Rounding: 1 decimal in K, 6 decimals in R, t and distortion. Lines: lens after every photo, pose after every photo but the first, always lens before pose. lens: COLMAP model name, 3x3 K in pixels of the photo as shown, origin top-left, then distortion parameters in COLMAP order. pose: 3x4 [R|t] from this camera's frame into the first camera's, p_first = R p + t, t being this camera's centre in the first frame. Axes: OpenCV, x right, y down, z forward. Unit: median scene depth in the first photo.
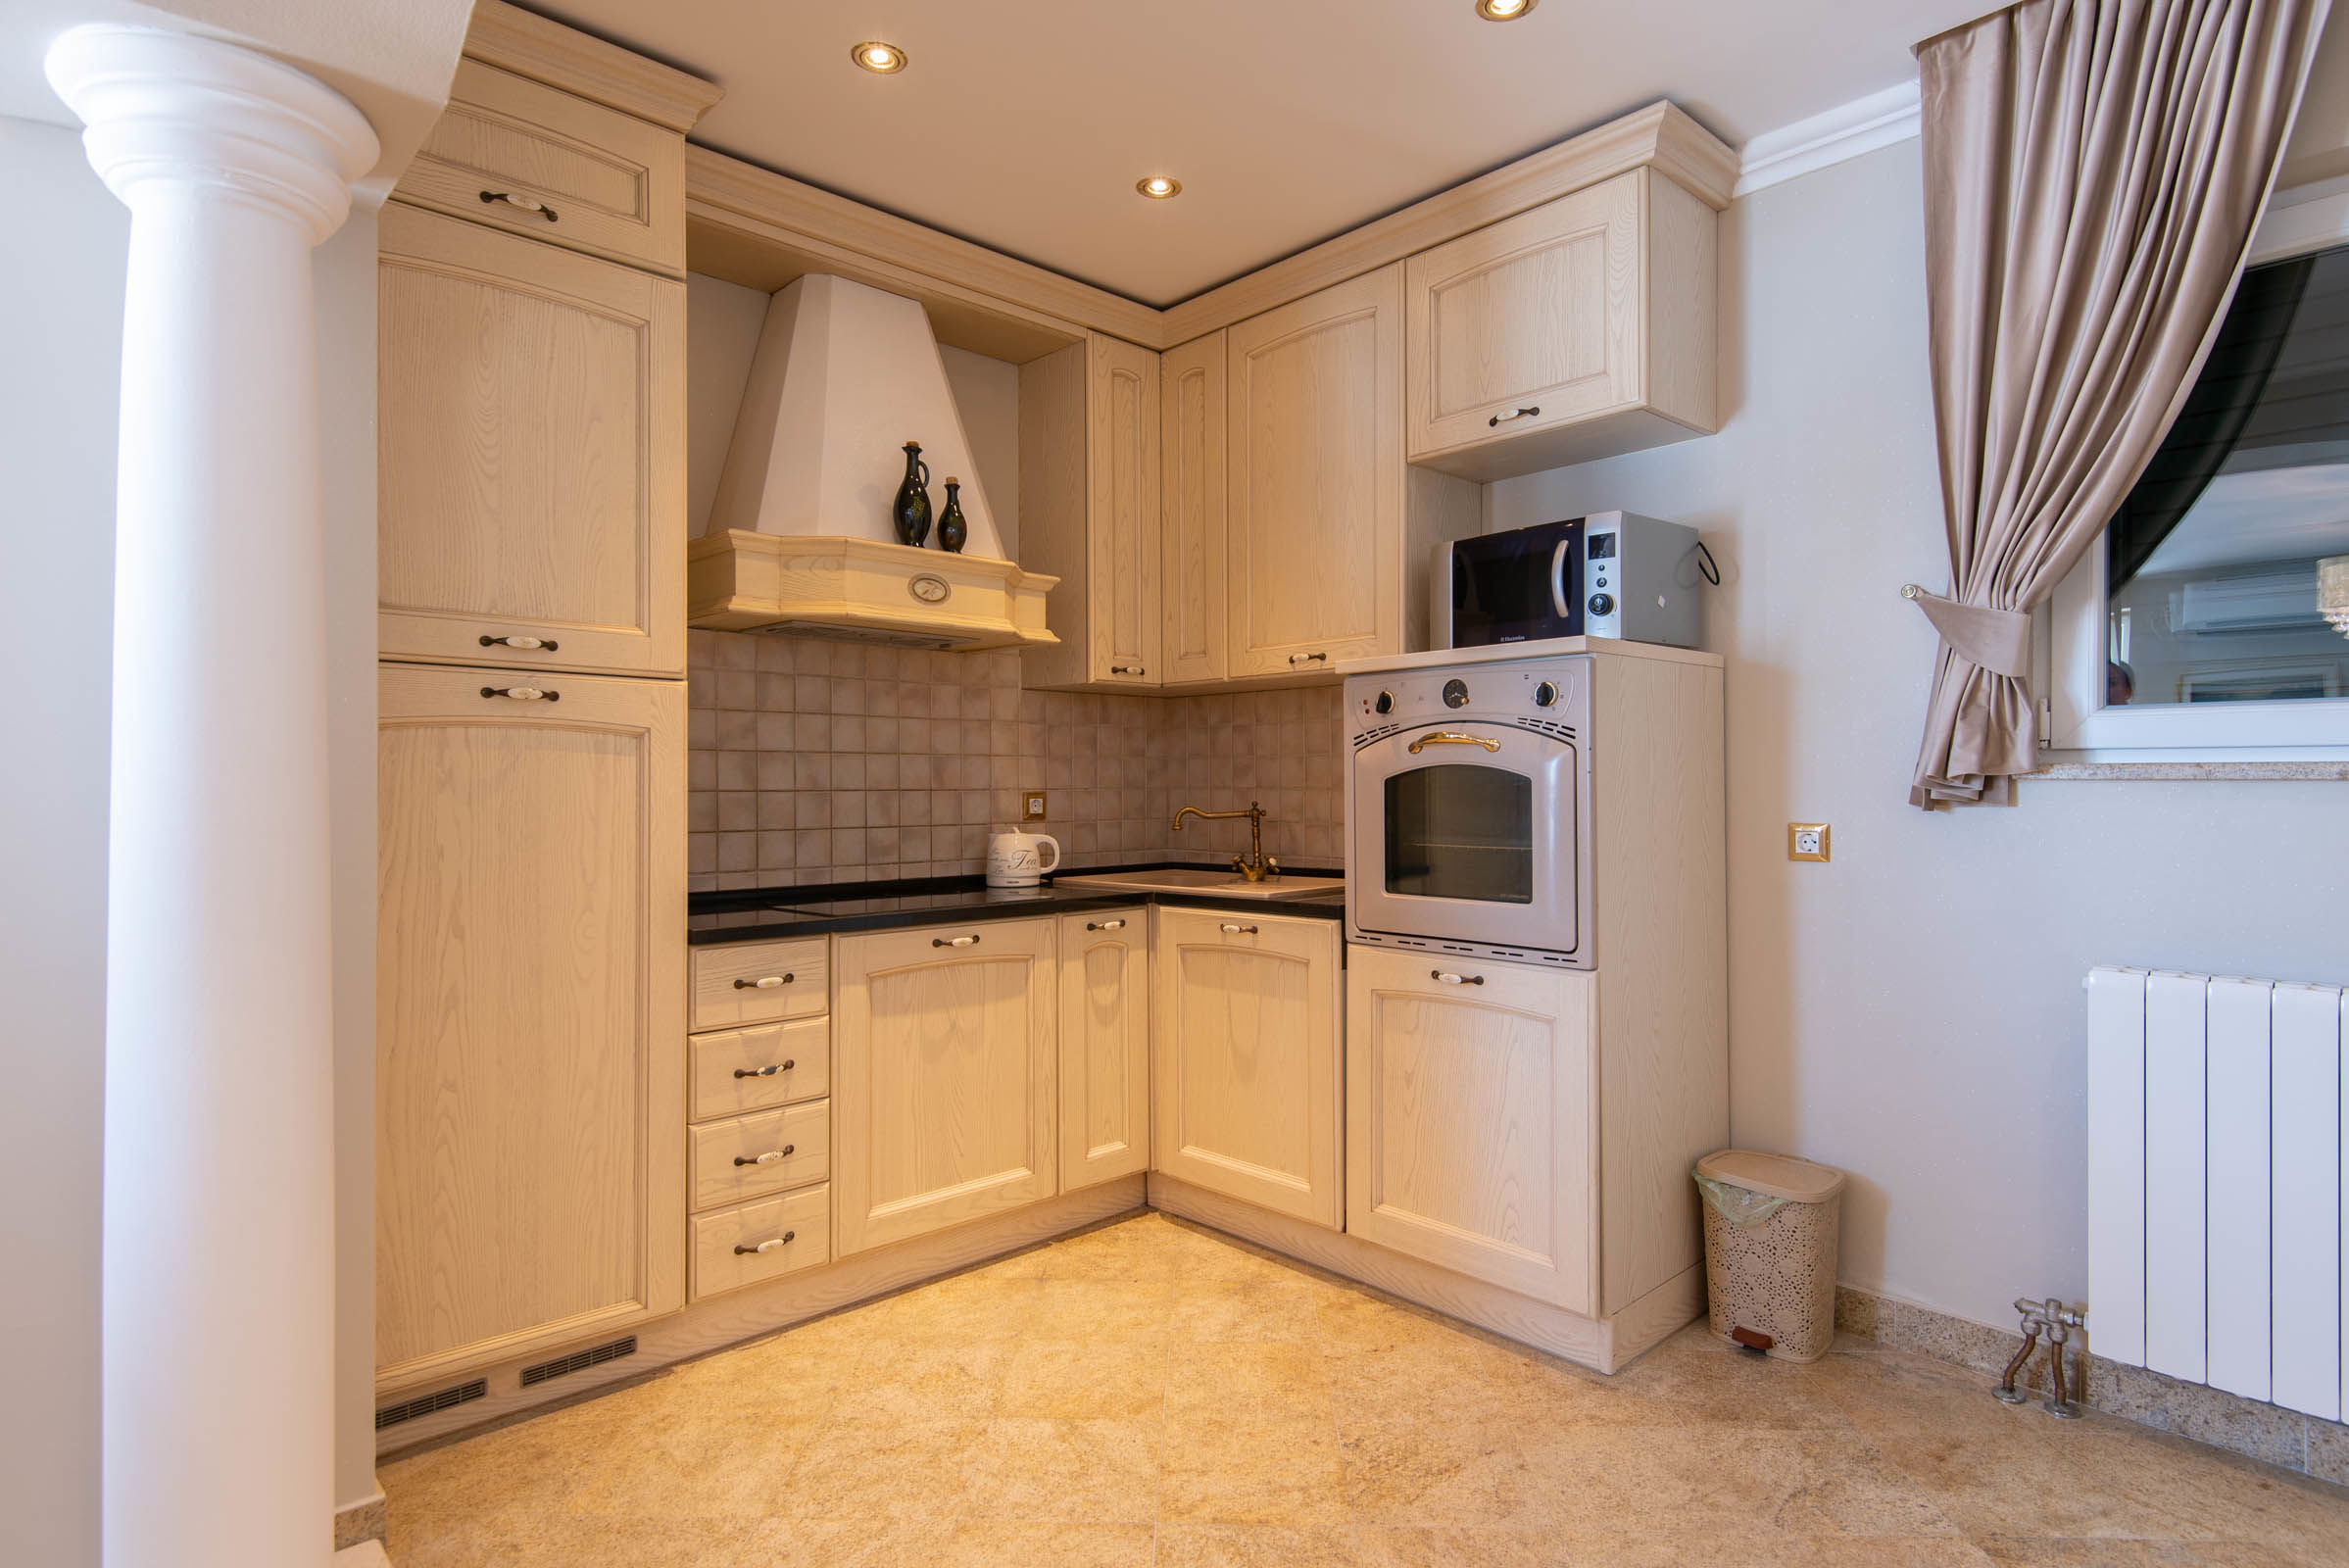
lens RADIAL K [[1231.2, 0, 1156.6], [0, 1231.2, 787.1], [0, 0, 1]] dist [0.001143, -0.011244]
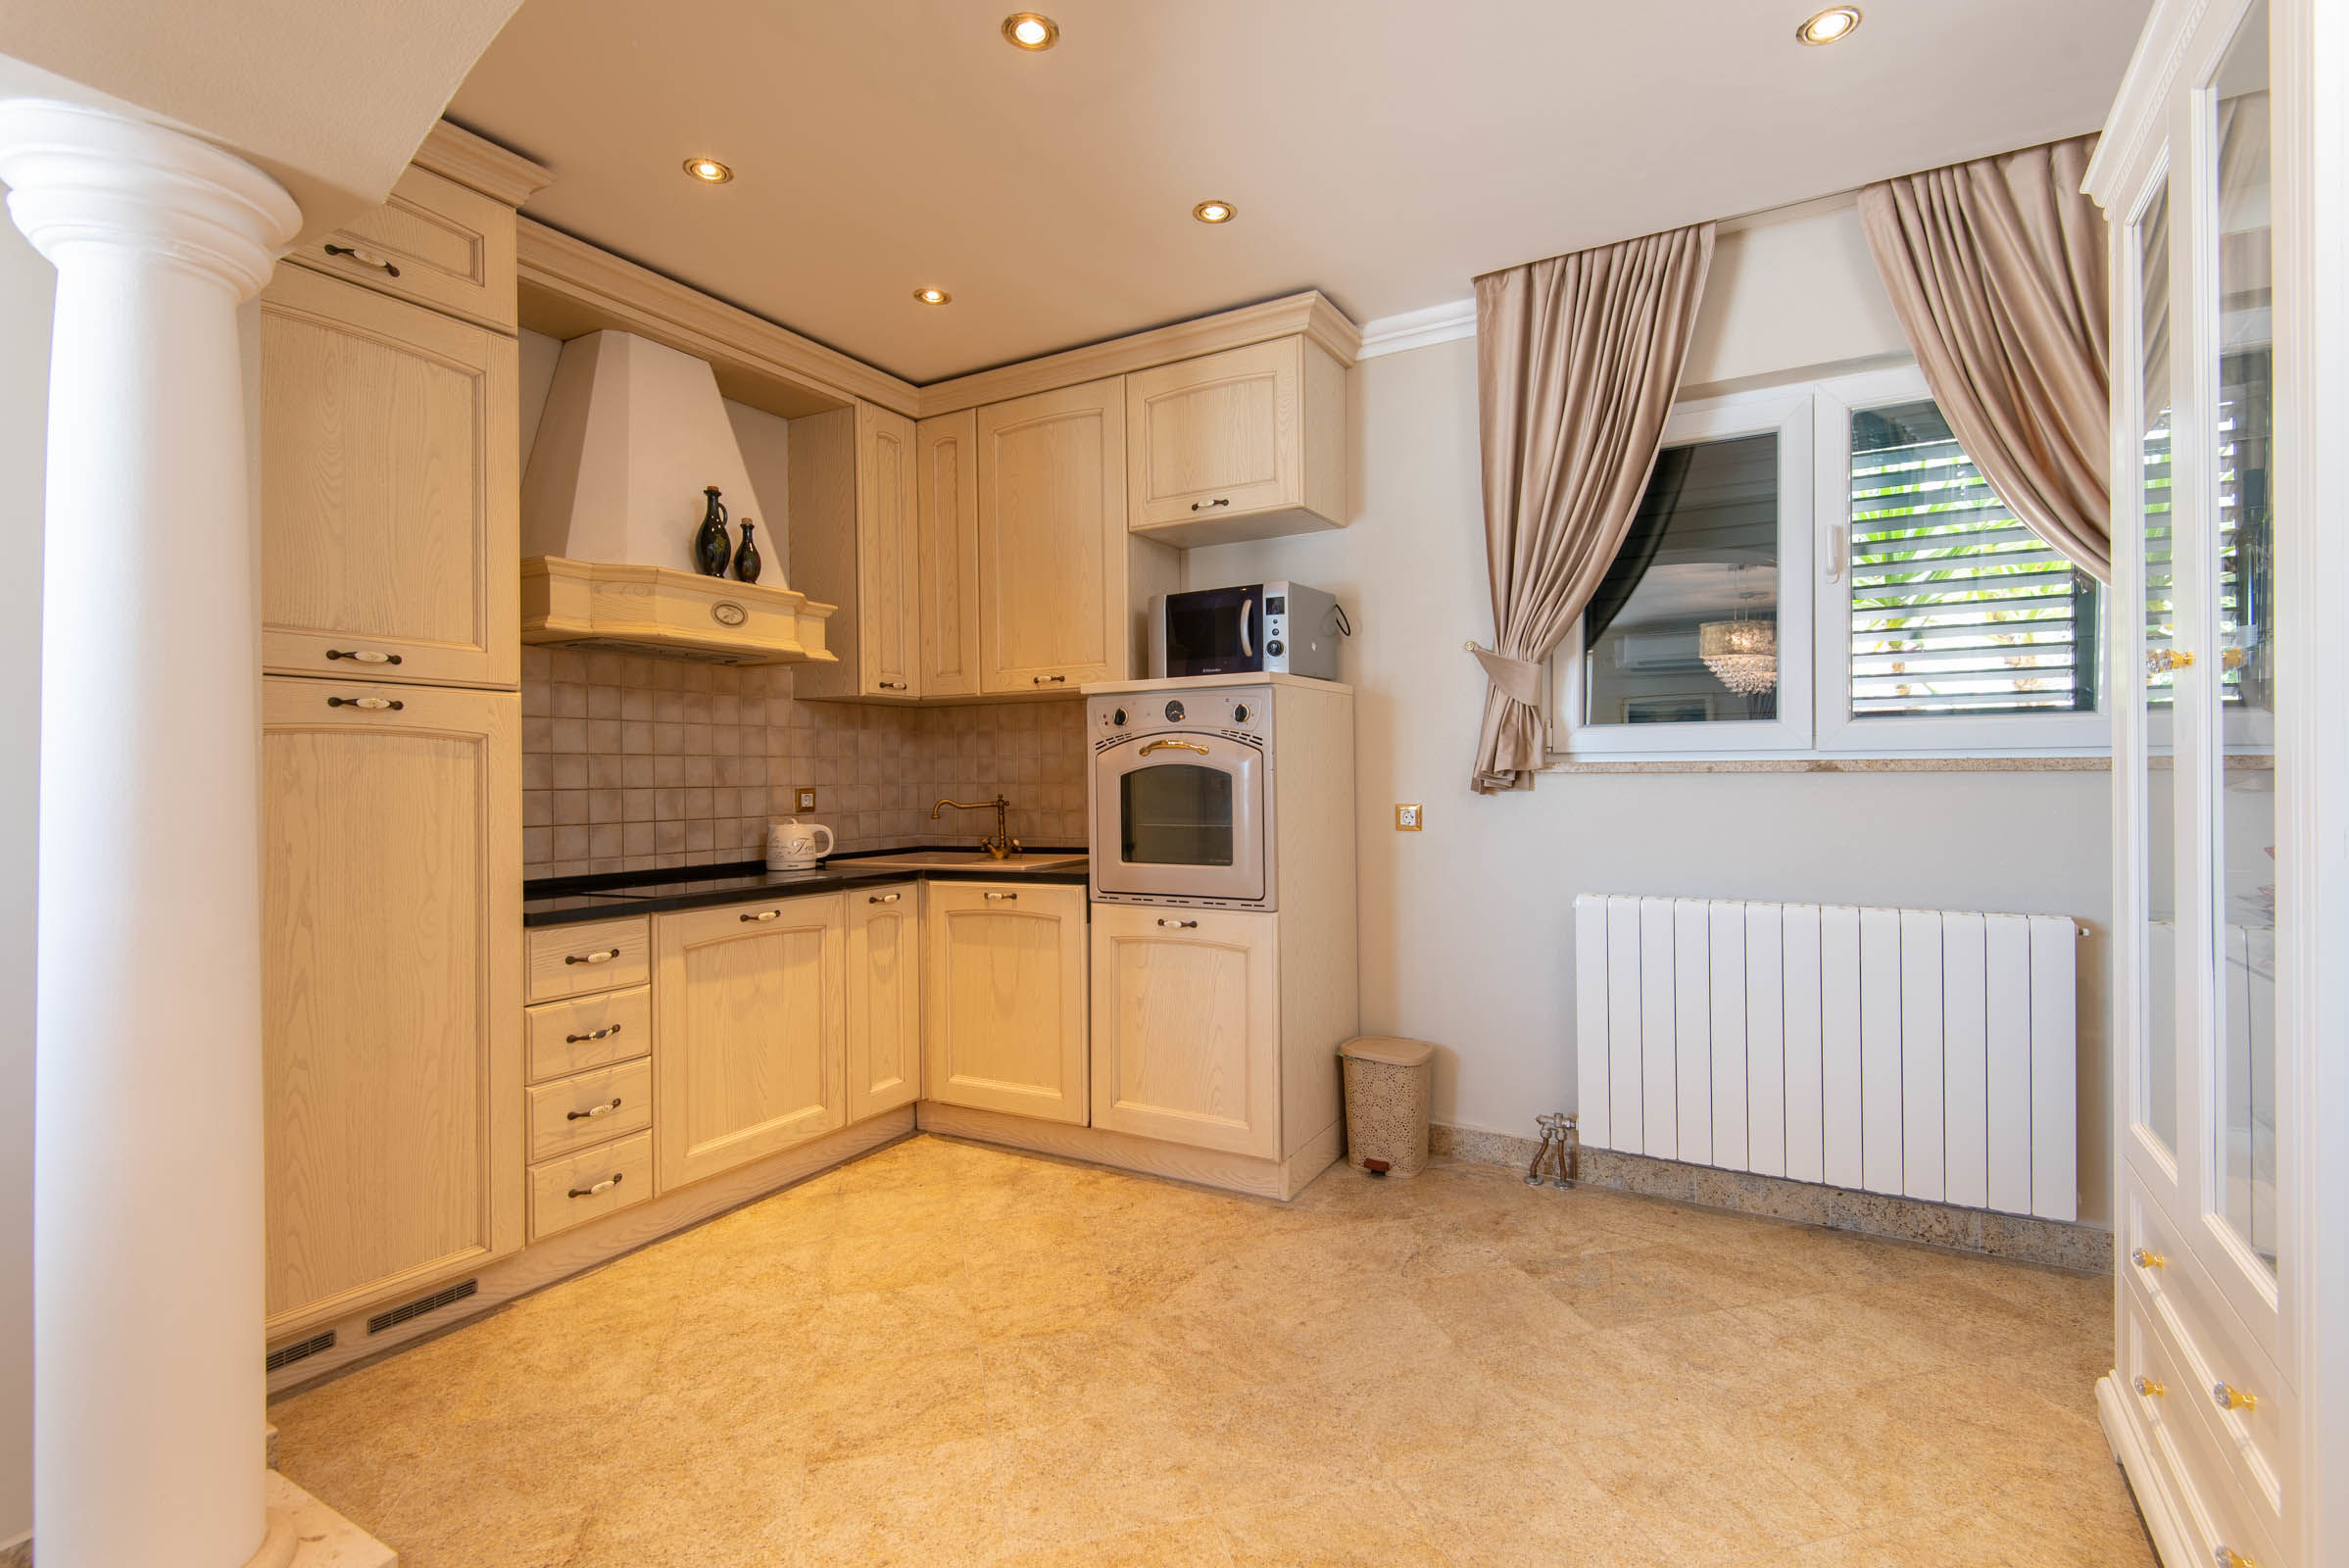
lens RADIAL K [[1128.5, 0, 1171.1], [0, 1128.5, 781.7], [0, 0, 1]] dist [-0.015230, -0.004092]
pose [[0.952096, -0.008211, 0.305690, -0.137056], [0.007852, 0.999966, 0.002402, -0.002528], [-0.305699, 0.000113, 0.952128, -0.167663]]
